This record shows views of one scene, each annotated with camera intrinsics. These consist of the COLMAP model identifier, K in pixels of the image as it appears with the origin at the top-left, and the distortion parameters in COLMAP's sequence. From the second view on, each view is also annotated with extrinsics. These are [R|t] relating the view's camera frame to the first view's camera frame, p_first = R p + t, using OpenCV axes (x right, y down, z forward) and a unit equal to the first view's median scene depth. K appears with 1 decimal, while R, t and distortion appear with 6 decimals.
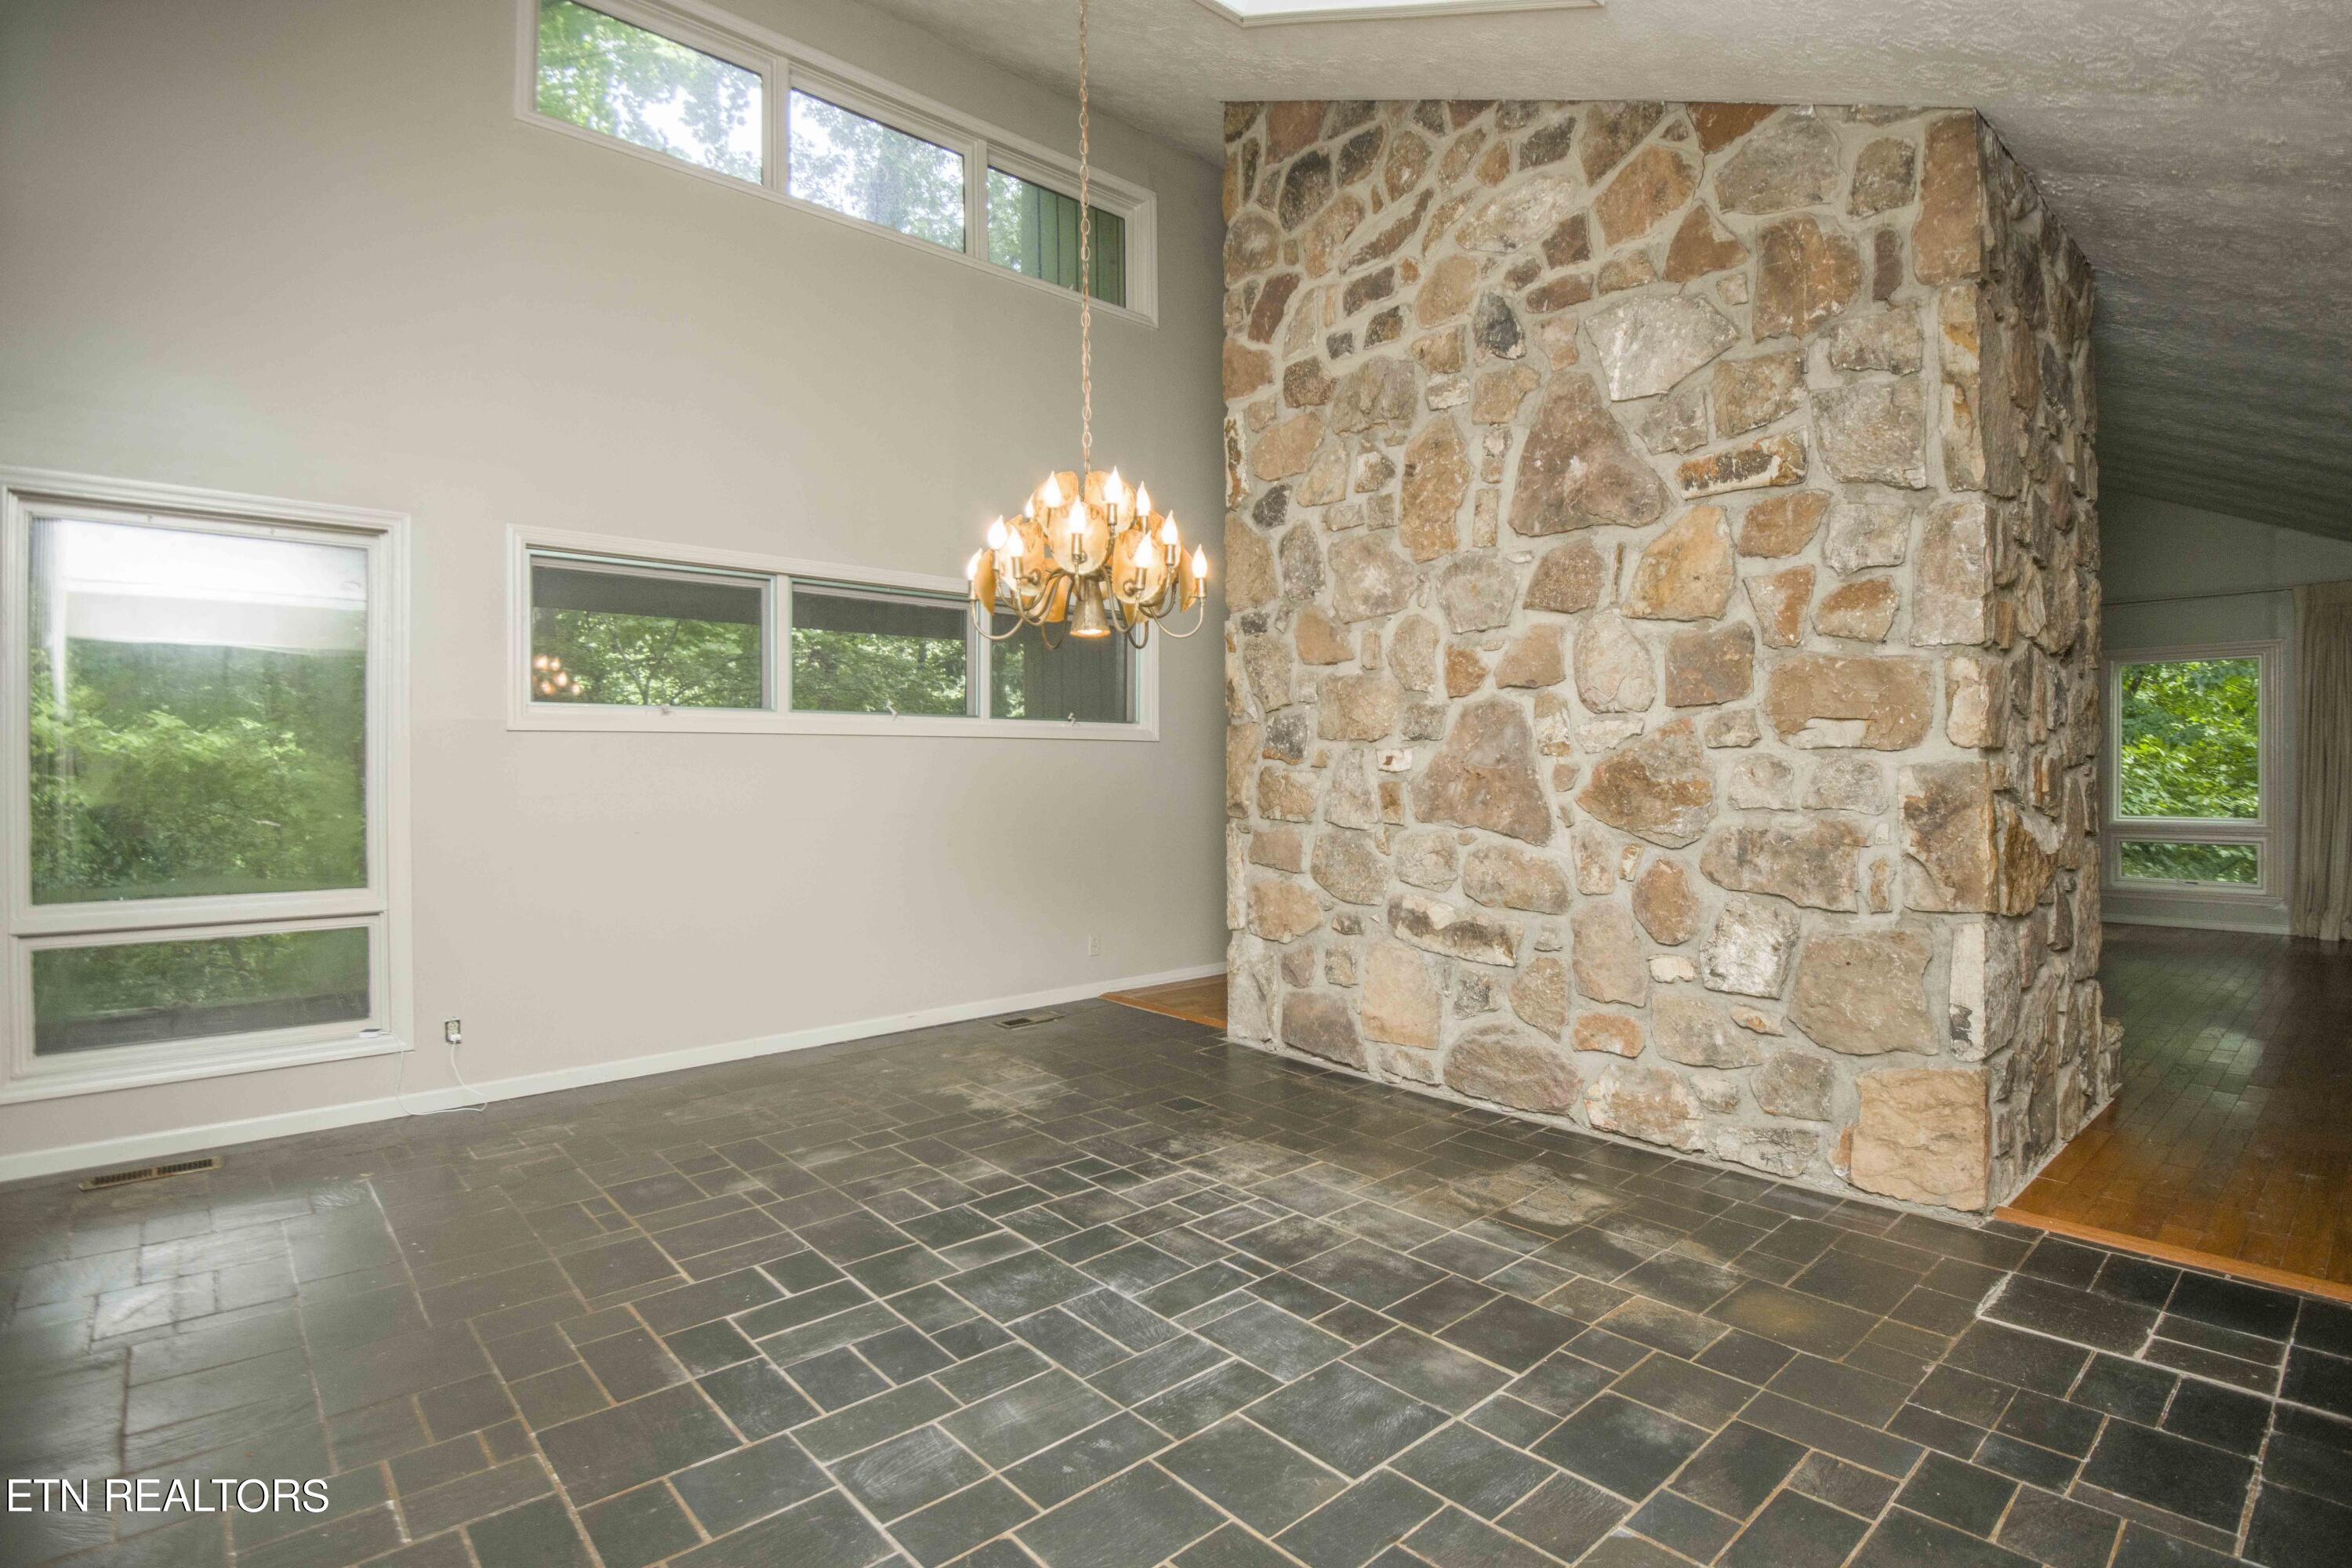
lens RADIAL K [[1131.6, 0, 1185.9], [0, 1131.6, 772.5], [0, 0, 1]] dist [0.010402, -0.027573]
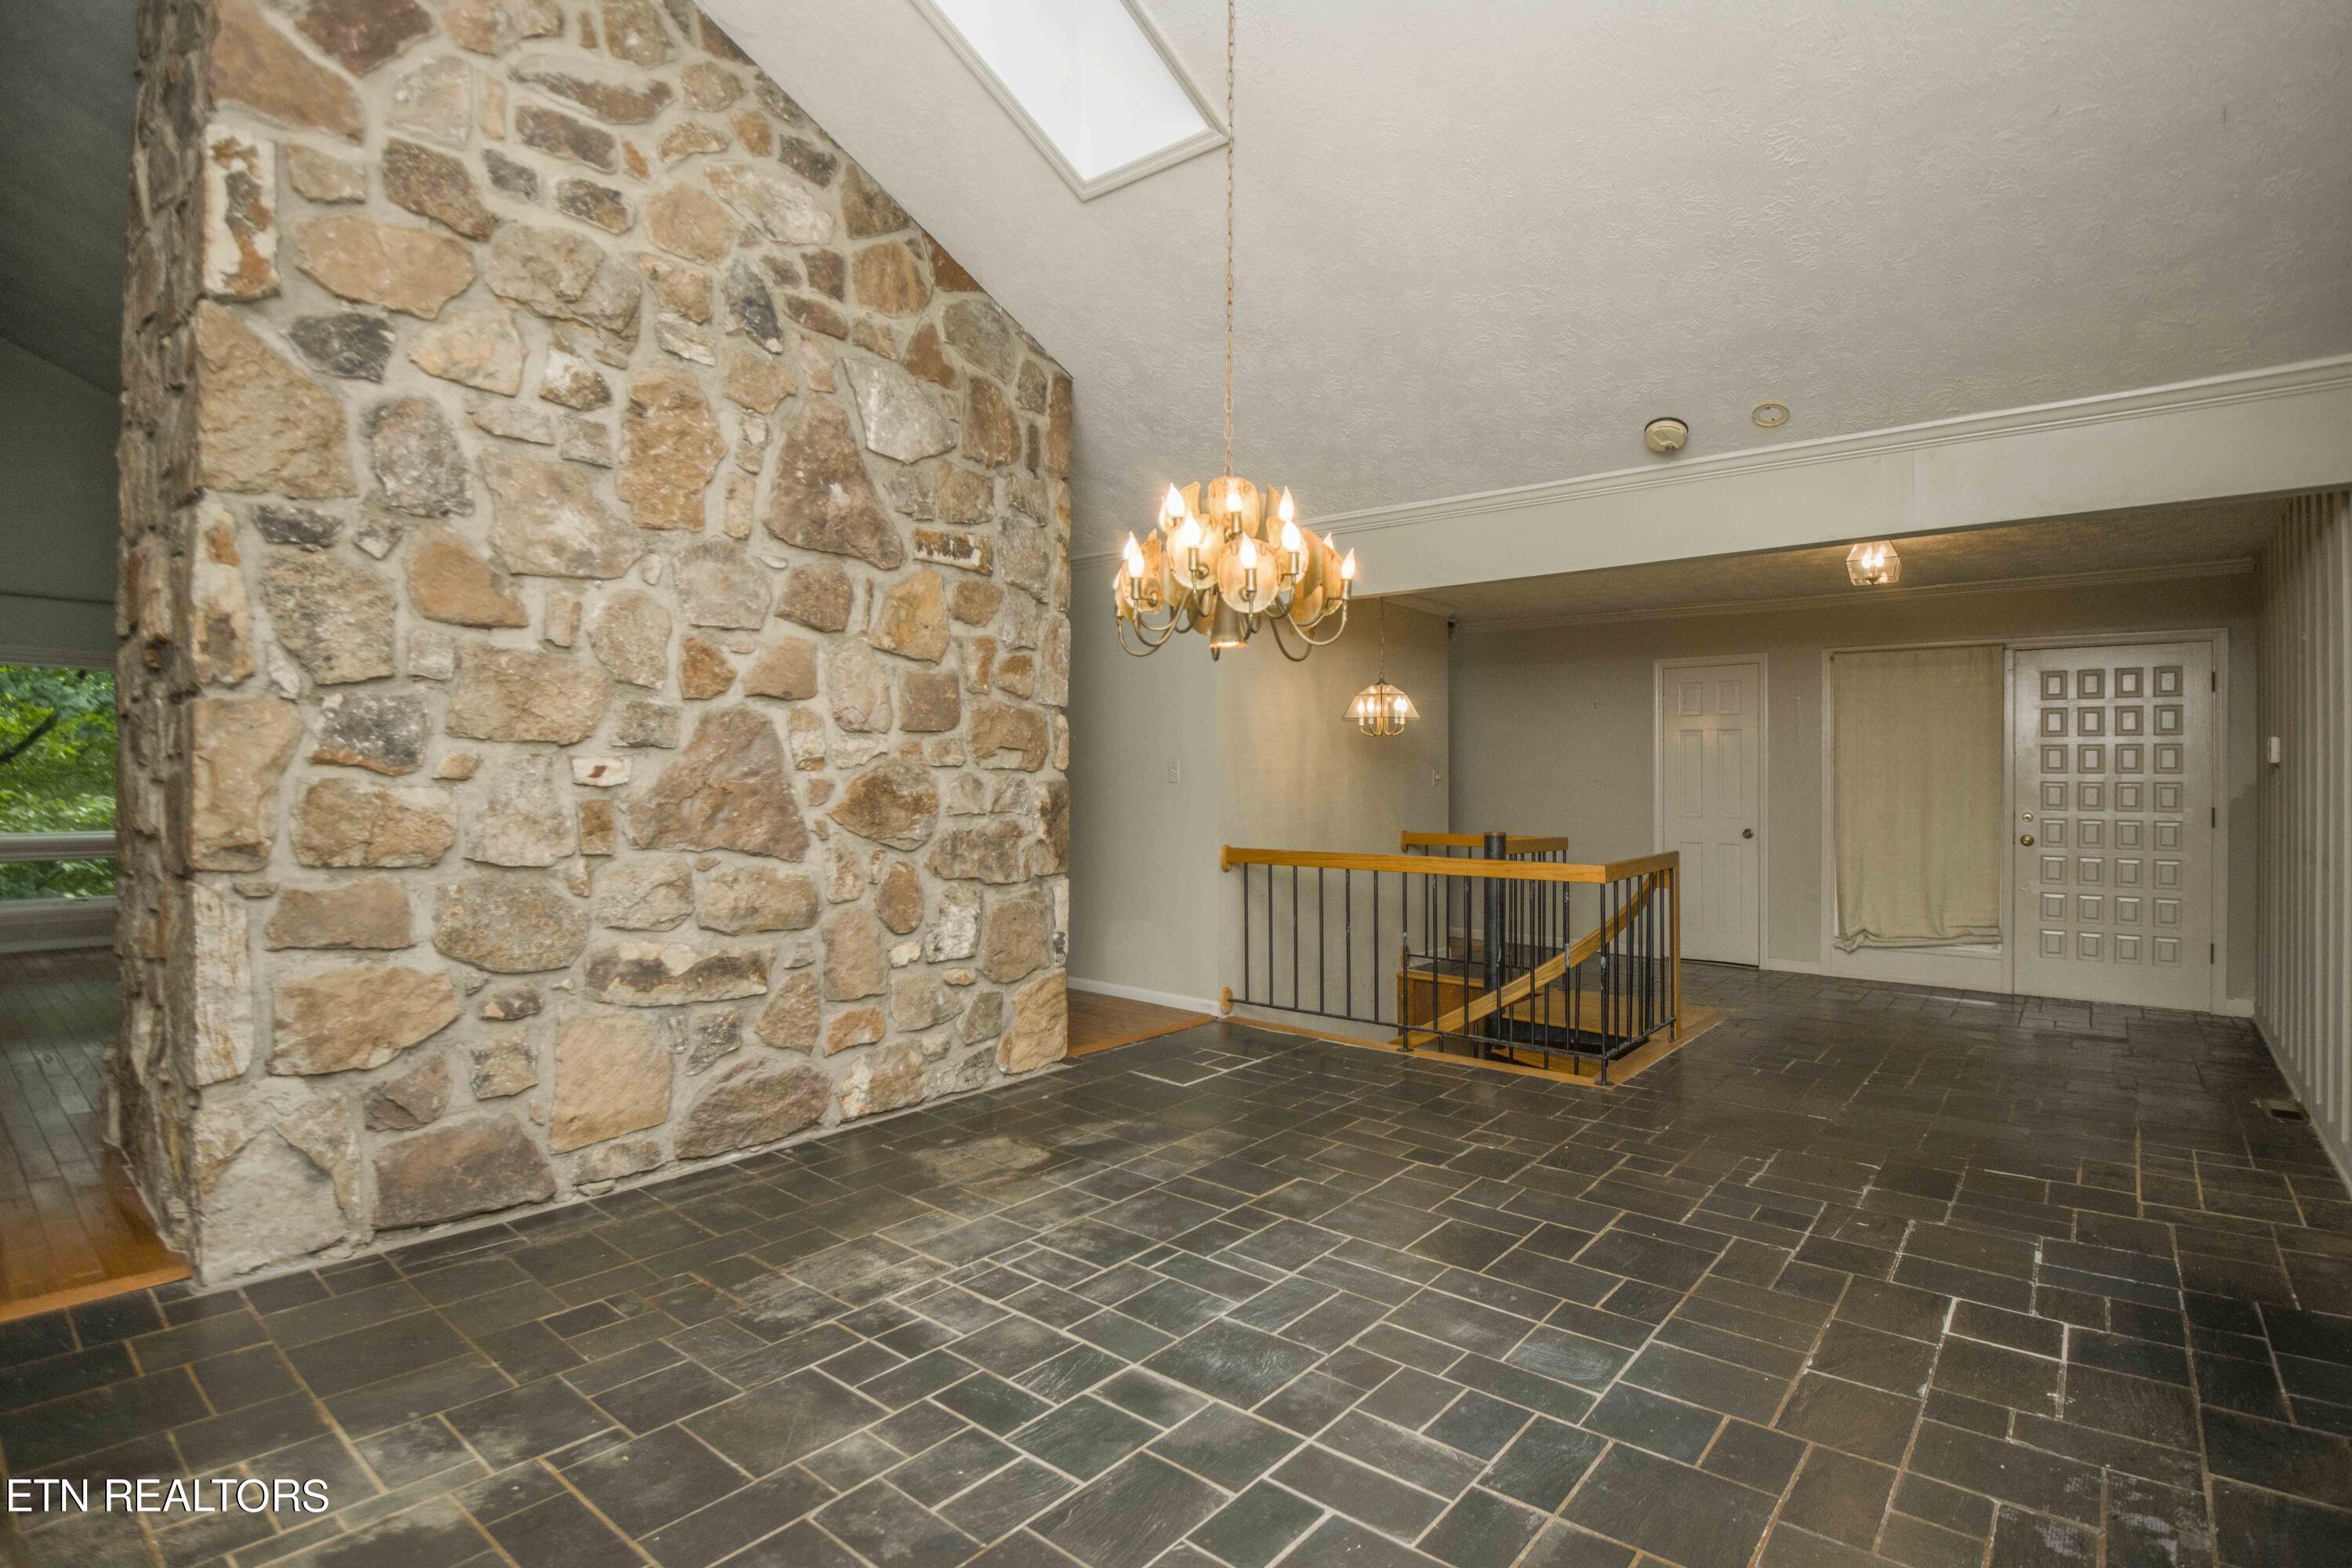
lens RADIAL K [[1127.3, 0, 1193.7], [0, 1127.3, 777.3], [0, 0, 1]] dist [-0.001976, -0.024703]
pose [[-0.150861, 0.006241, 0.988535, -0.697745], [0.002131, 0.999980, -0.005988, -0.002029], [-0.988553, 0.001203, -0.150871, 0.795718]]
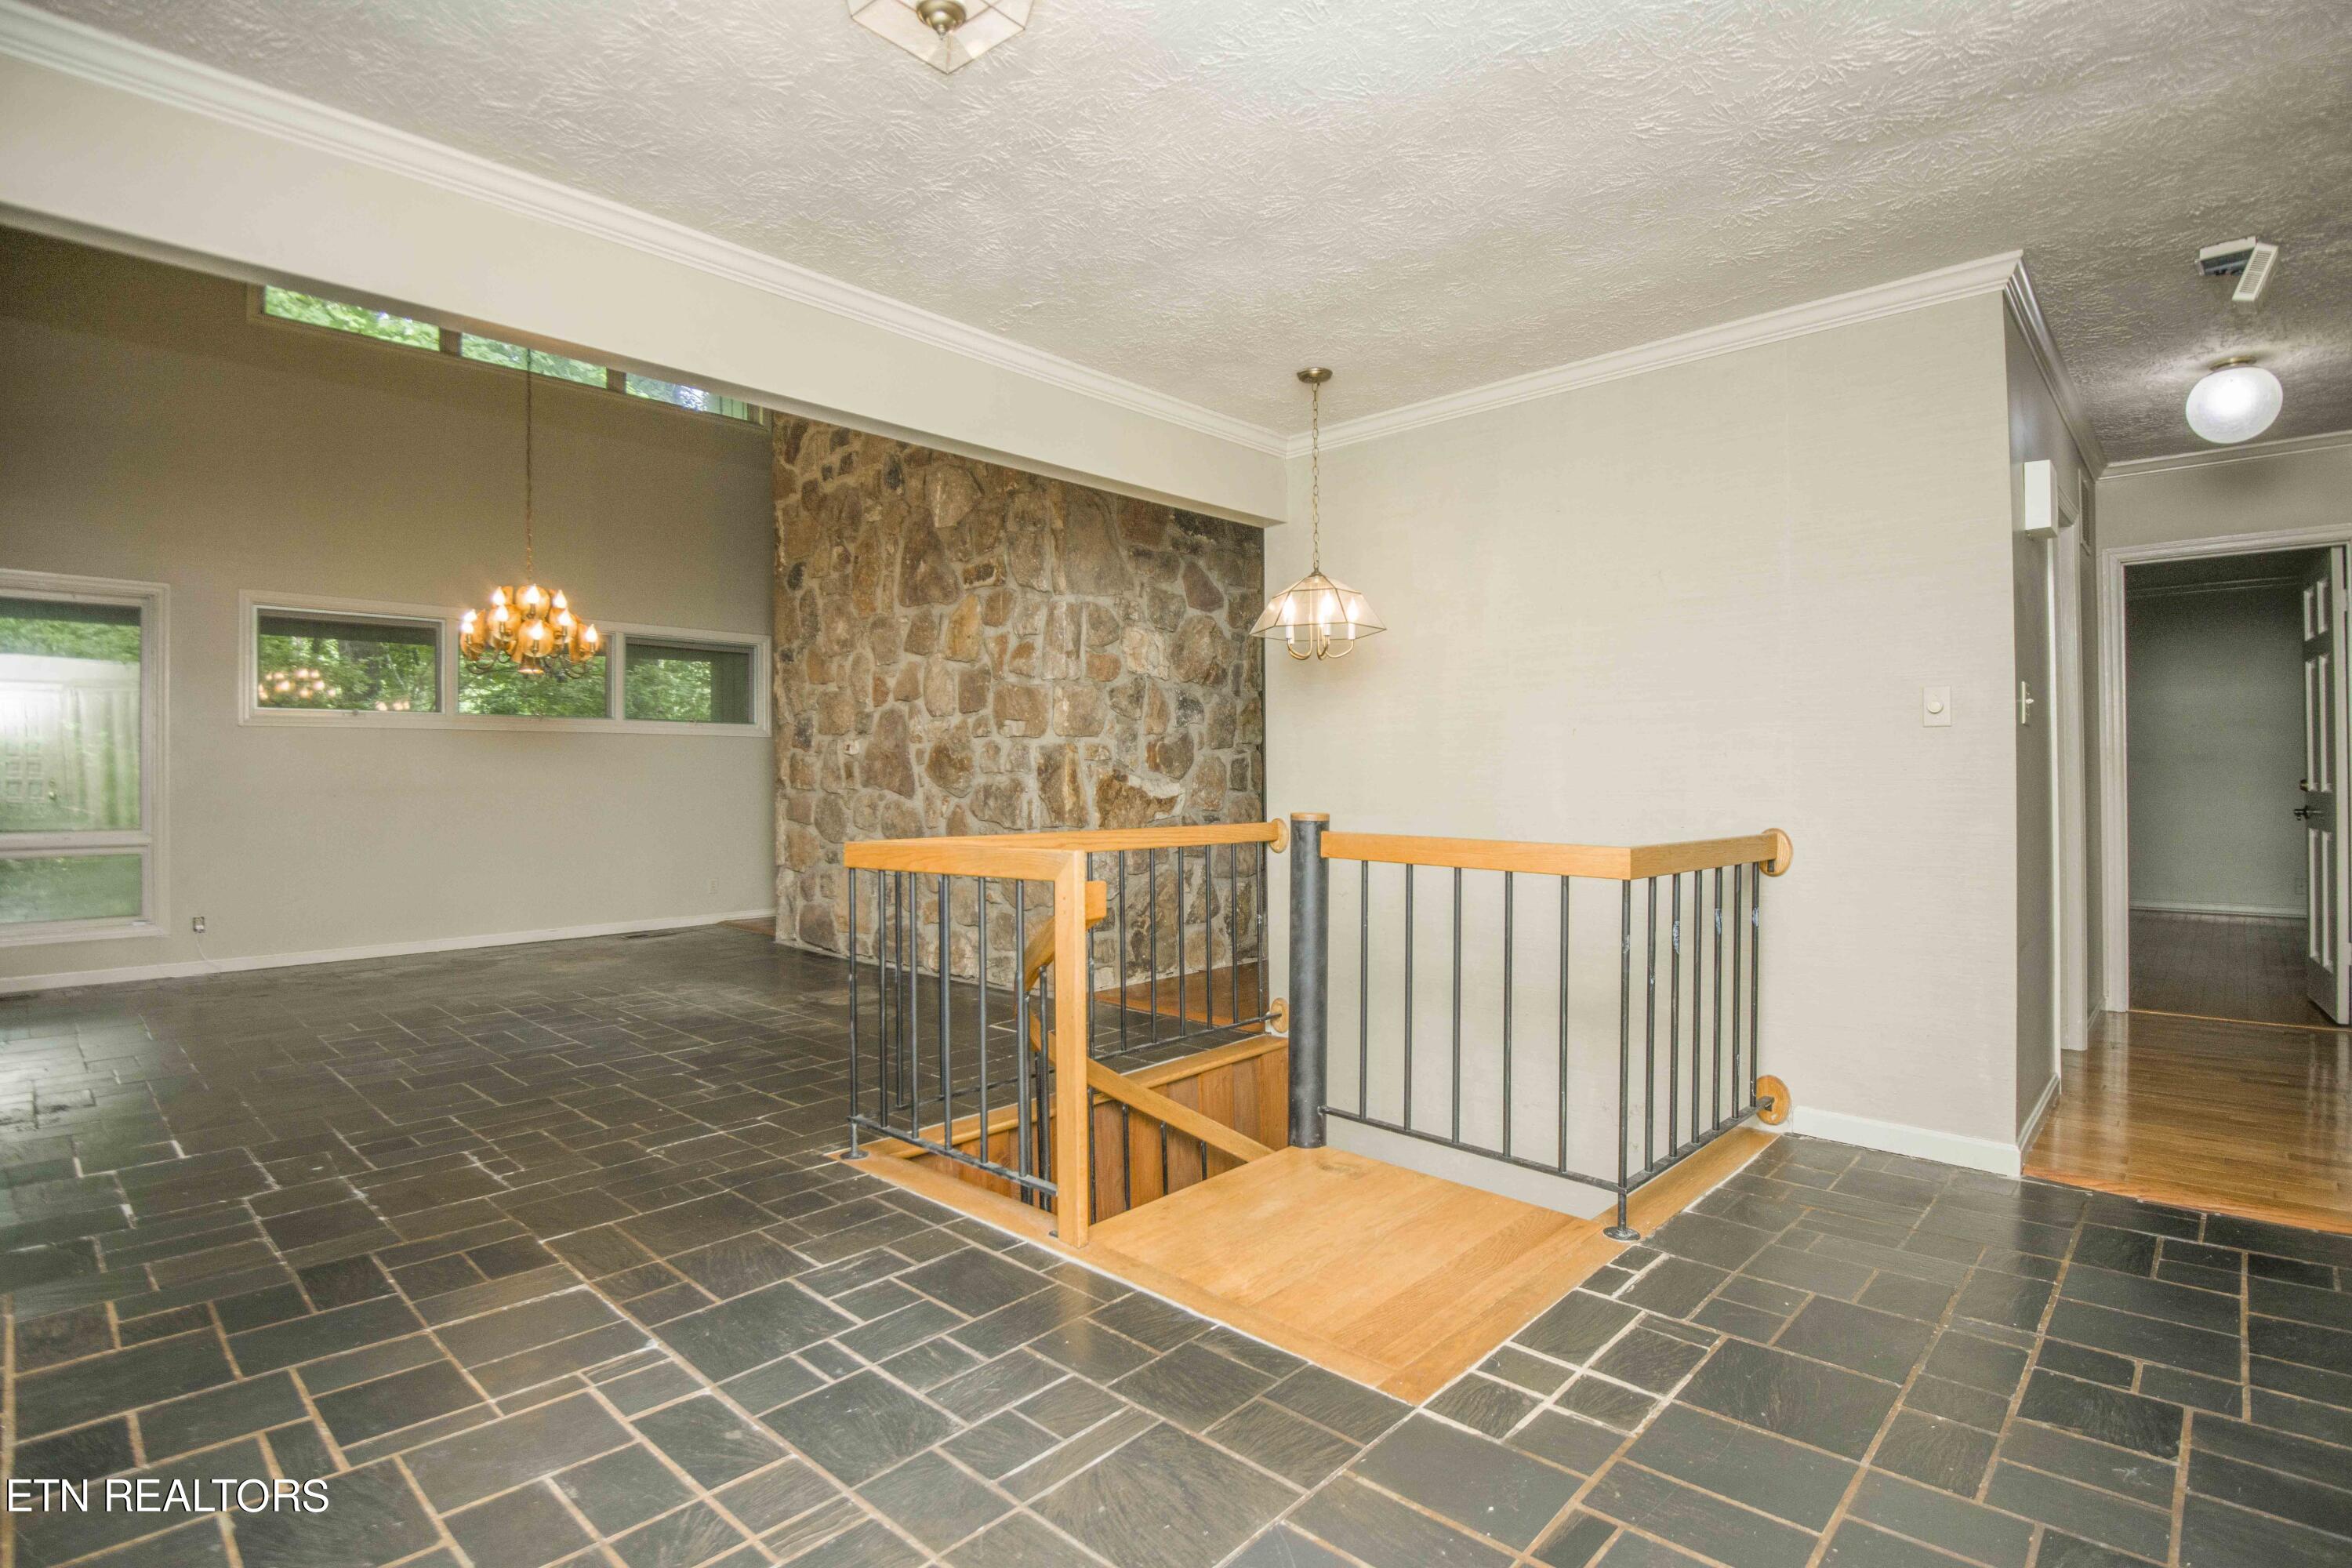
lens RADIAL K [[1125.4, 0, 1189.3], [0, 1125.4, 777.9], [0, 0, 1]] dist [-0.002651, -0.024565]
pose [[0.995340, -0.000802, 0.096425, 0.545804], [0.000928, 0.999999, -0.001261, 0.036554], [-0.096424, 0.001344, 0.995339, -0.621197]]
